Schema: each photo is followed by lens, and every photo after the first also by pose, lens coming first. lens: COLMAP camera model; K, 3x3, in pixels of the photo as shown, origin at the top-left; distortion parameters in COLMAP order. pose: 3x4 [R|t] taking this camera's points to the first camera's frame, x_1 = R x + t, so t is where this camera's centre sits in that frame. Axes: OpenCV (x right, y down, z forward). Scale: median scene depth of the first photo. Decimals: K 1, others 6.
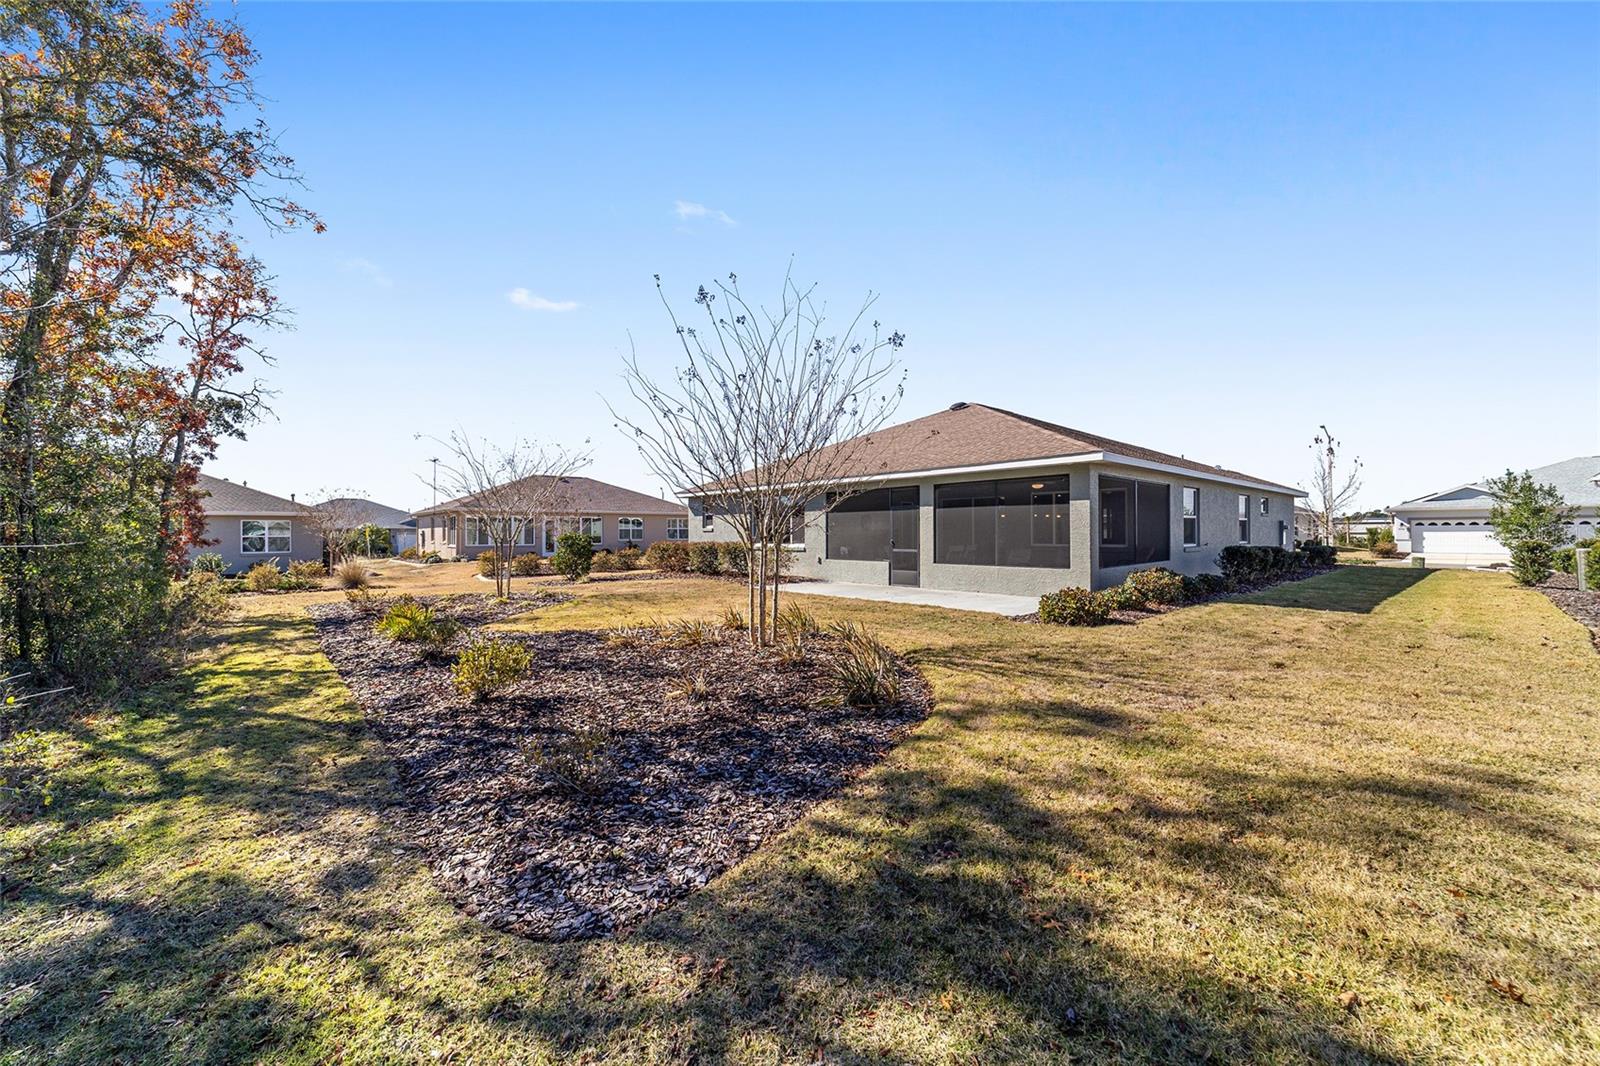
lens RADIAL K [[630.2, 0, 795.2], [0, 630.2, 526.6], [0, 0, 1]] dist [-0.002946, -0.000031]
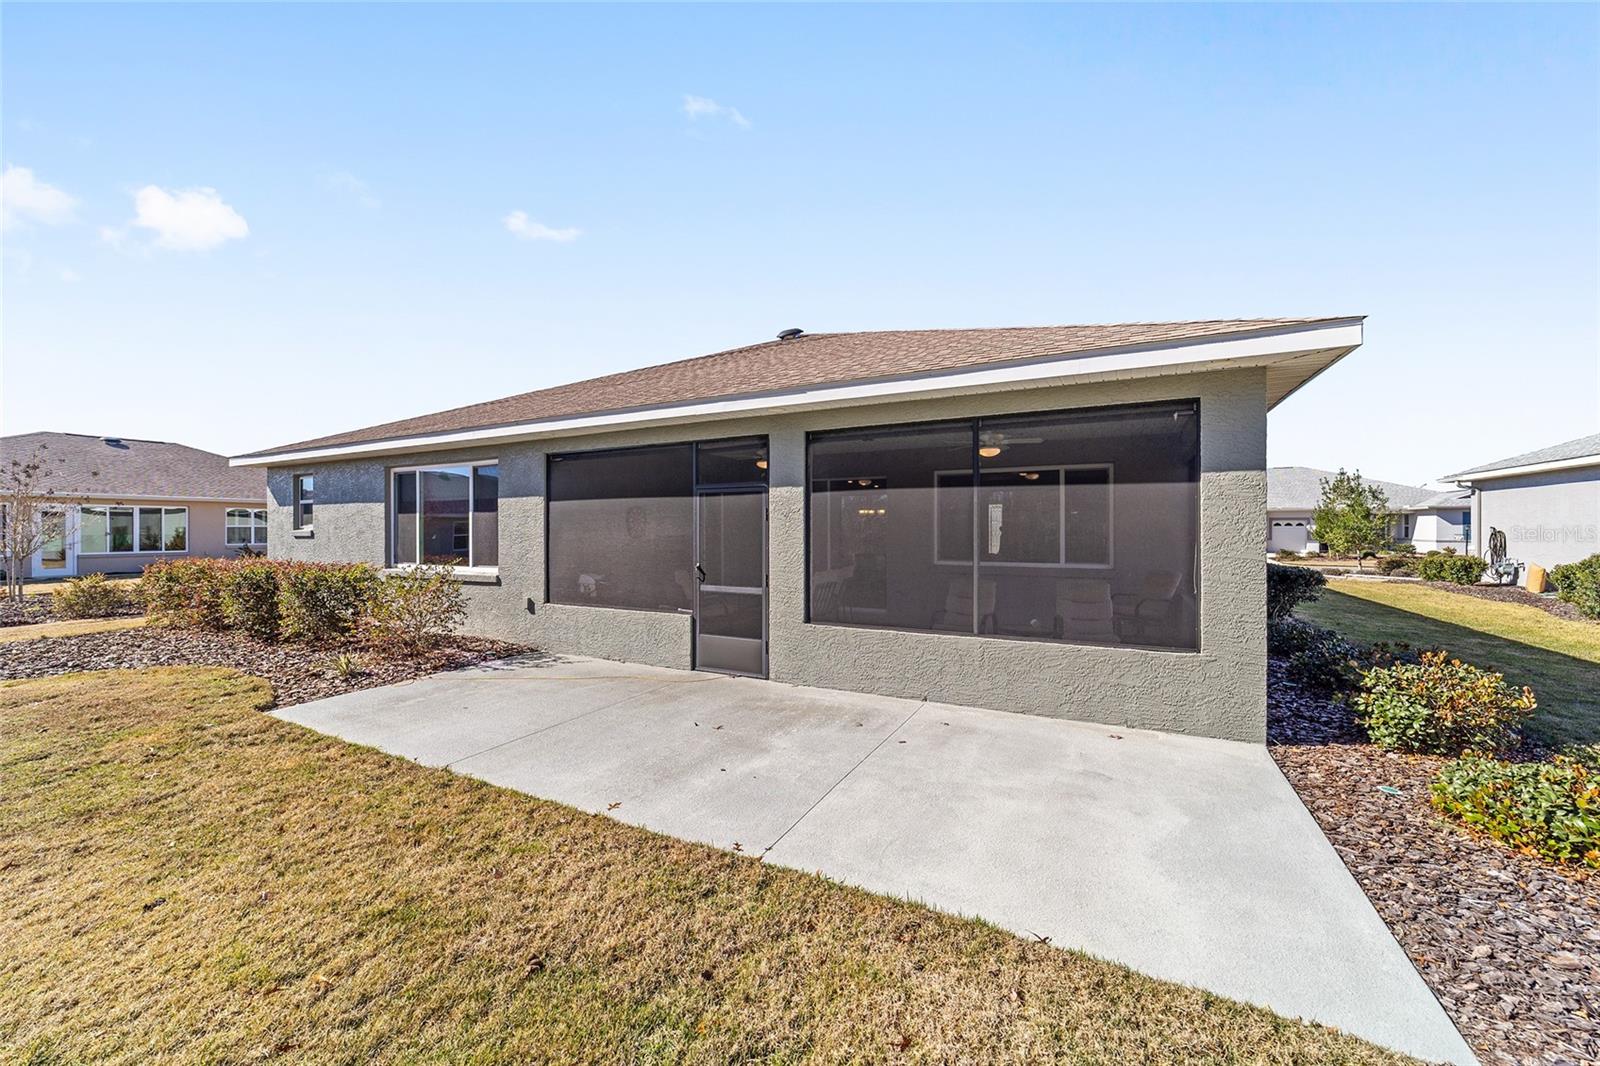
lens RADIAL K [[617.2, 0, 800.0], [0, 617.2, 533.0], [0, 0, 1]] dist [-0.001478, -0.000076]
pose [[0.932530, -0.003467, 0.361076, 0.060605], [-0.003791, 0.999805, 0.019390, -0.008260], [-0.361073, -0.019450, 0.932335, 0.535808]]
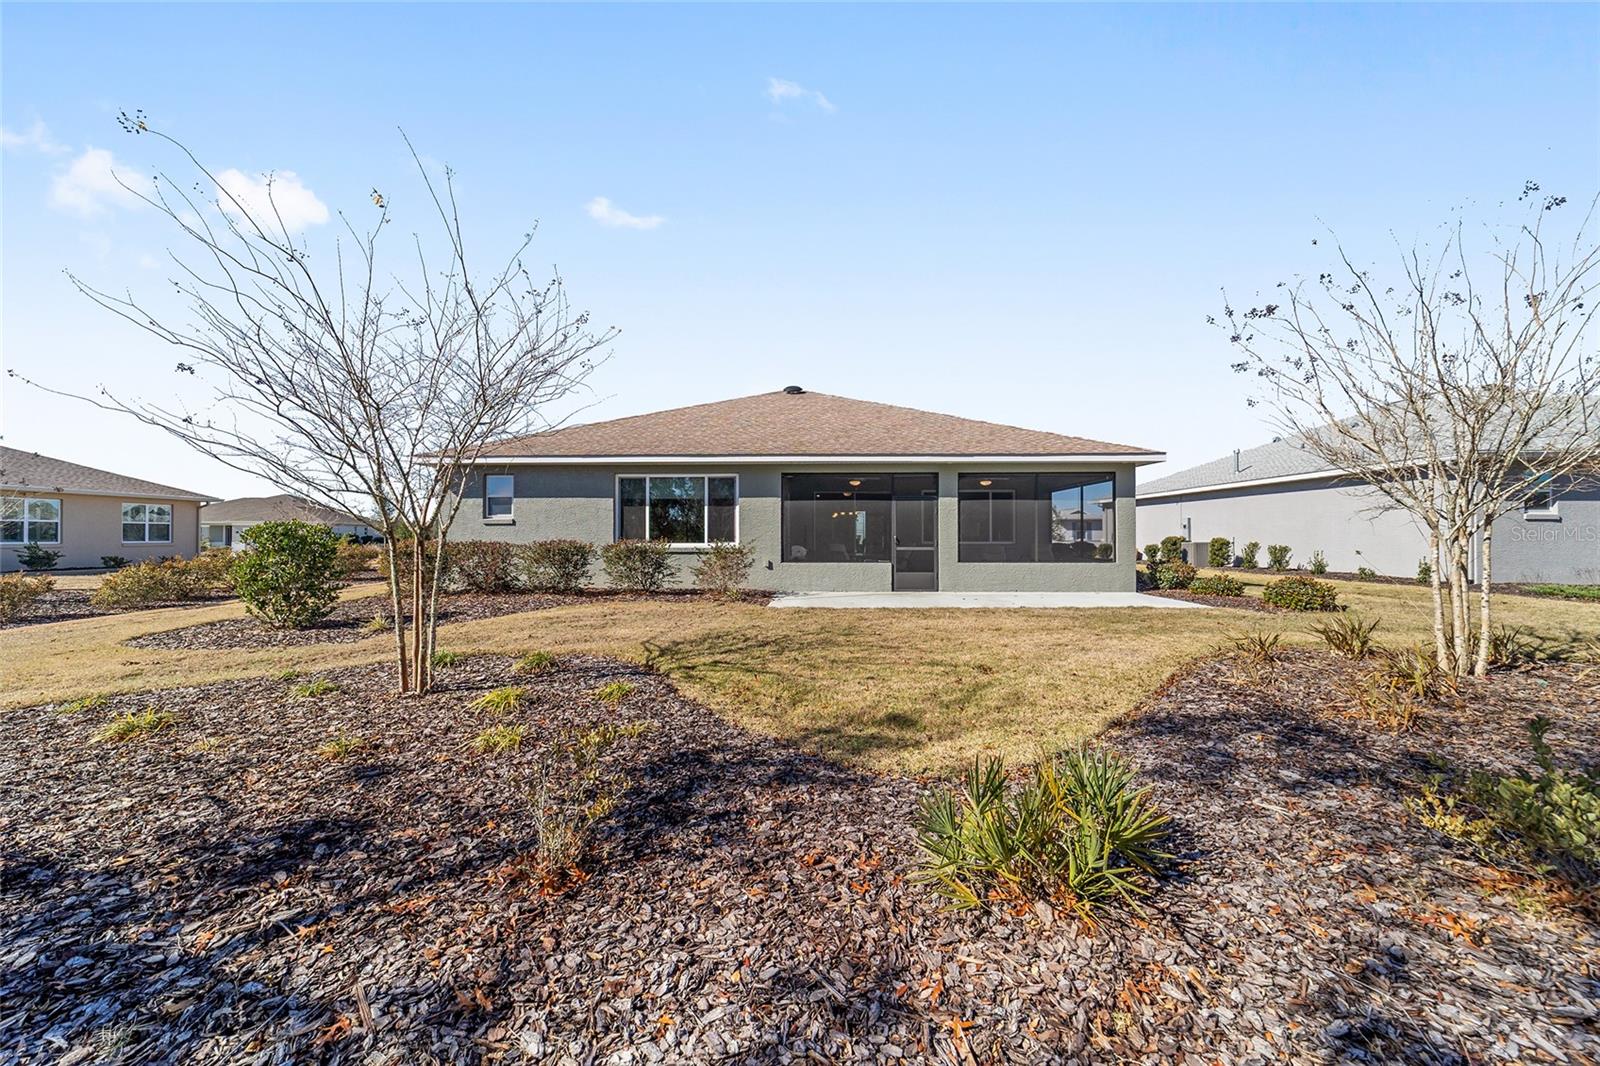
lens RADIAL K [[617.2, 0, 800.0], [0, 617.2, 533.0], [0, 0, 1]] dist [-0.001478, -0.000076]
pose [[0.680661, 0.005809, 0.732575, -0.482693], [-0.010414, 0.999944, 0.001748, 0.015023], [-0.732524, -0.008819, 0.680684, 0.495590]]
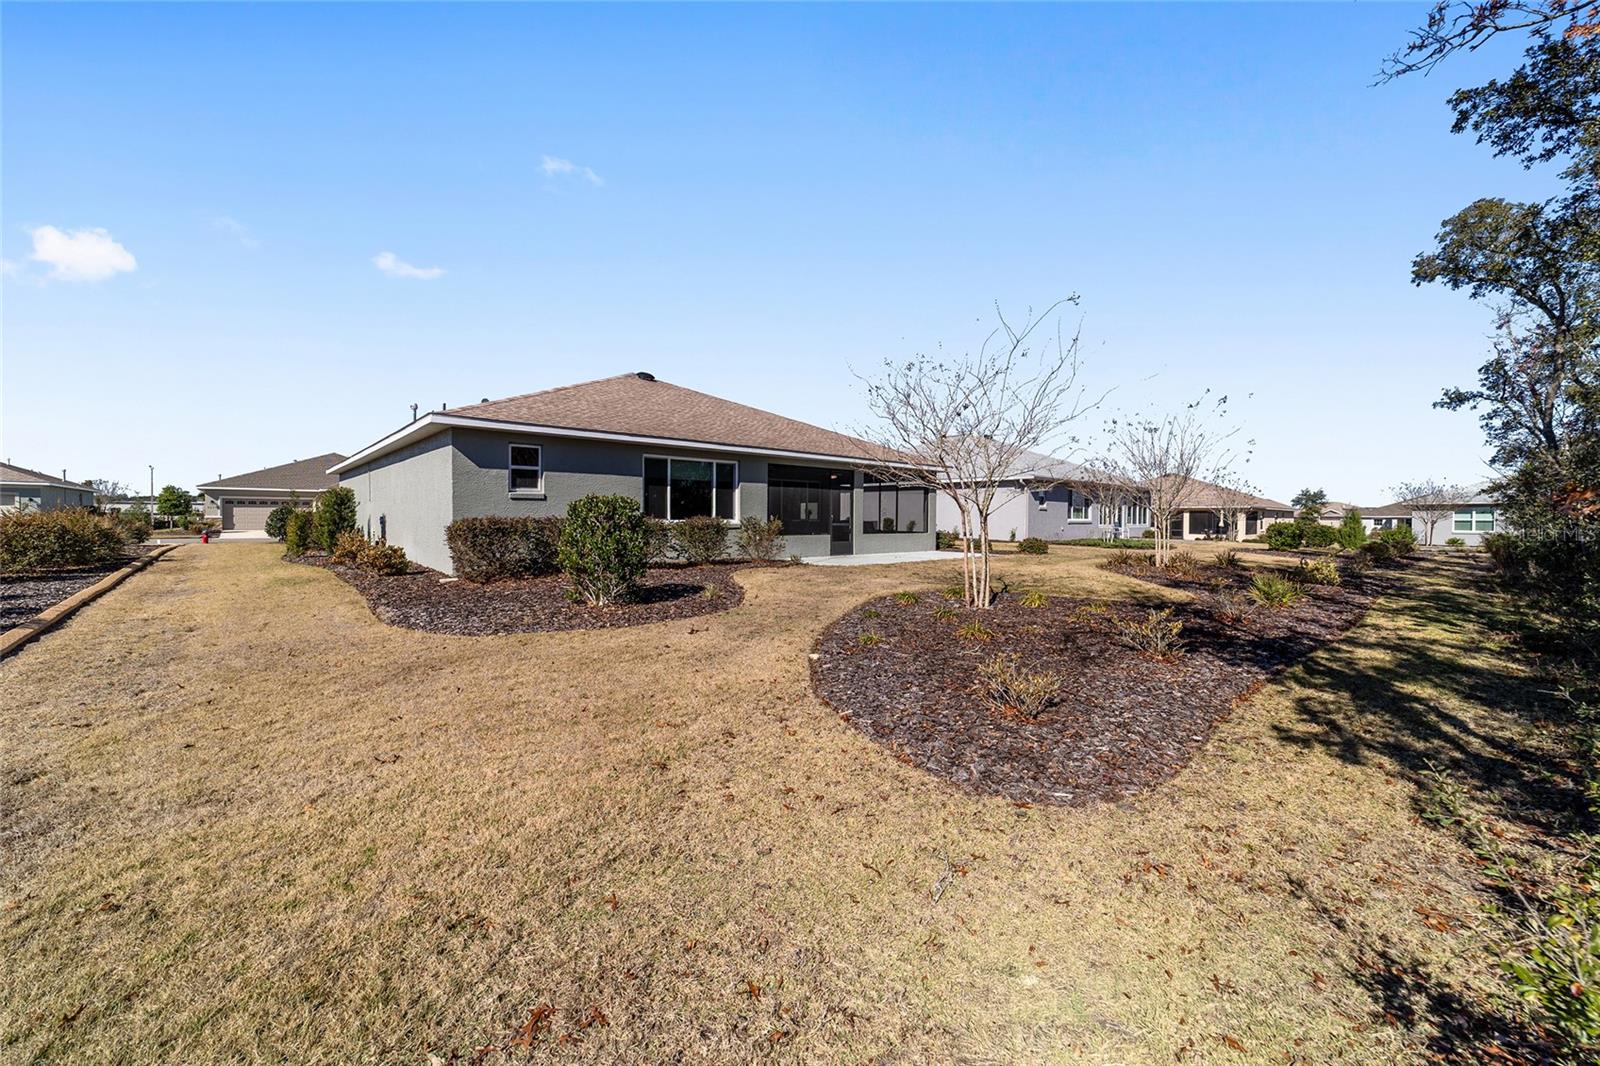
lens RADIAL K [[623.1, 0, 800.0], [0, 623.1, 533.0], [0, 0, 1]] dist [-0.082291, -0.000071]
pose [[-0.010901, -0.024934, 0.999630, -0.884048], [-0.024713, 0.999390, 0.024658, 0.023675], [-0.999635, -0.024435, -0.011511, 0.981659]]
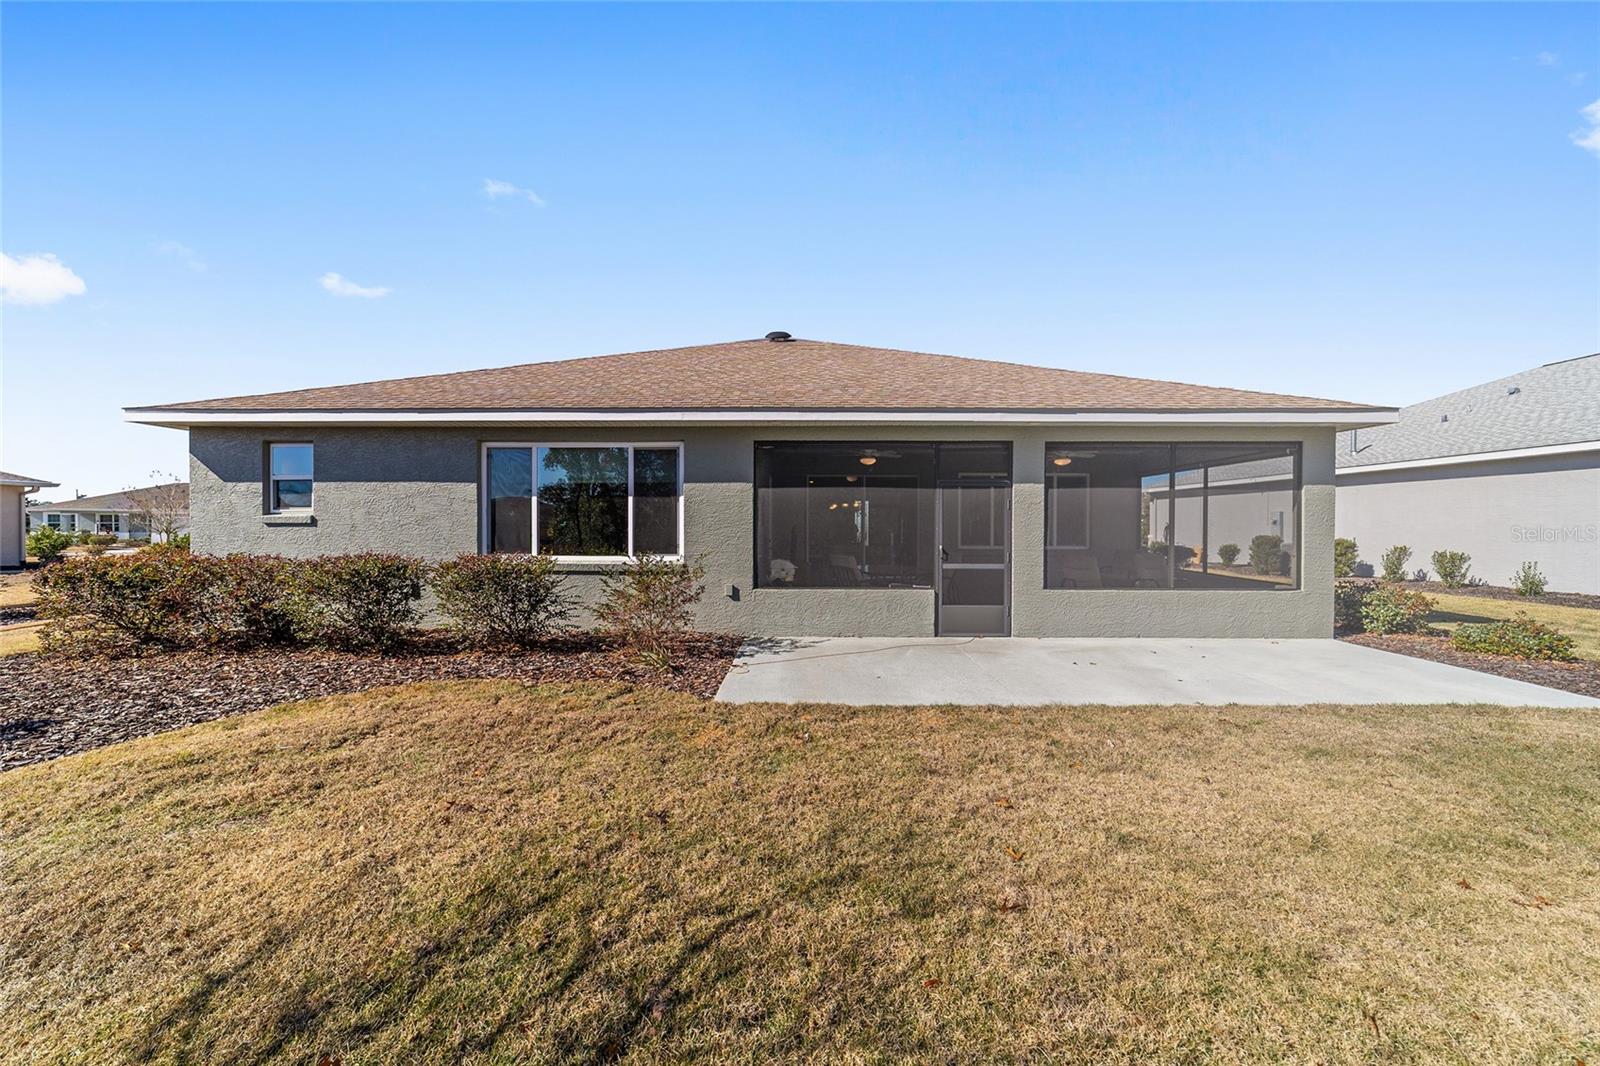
lens RADIAL K [[617.2, 0, 800.0], [0, 617.2, 533.0], [0, 0, 1]] dist [-0.001478, -0.000076]
pose [[0.669880, -0.007002, 0.742436, -0.264801], [-0.013087, 0.999689, 0.021236, 0.001225], [-0.742354, -0.023942, 0.669580, 0.691503]]
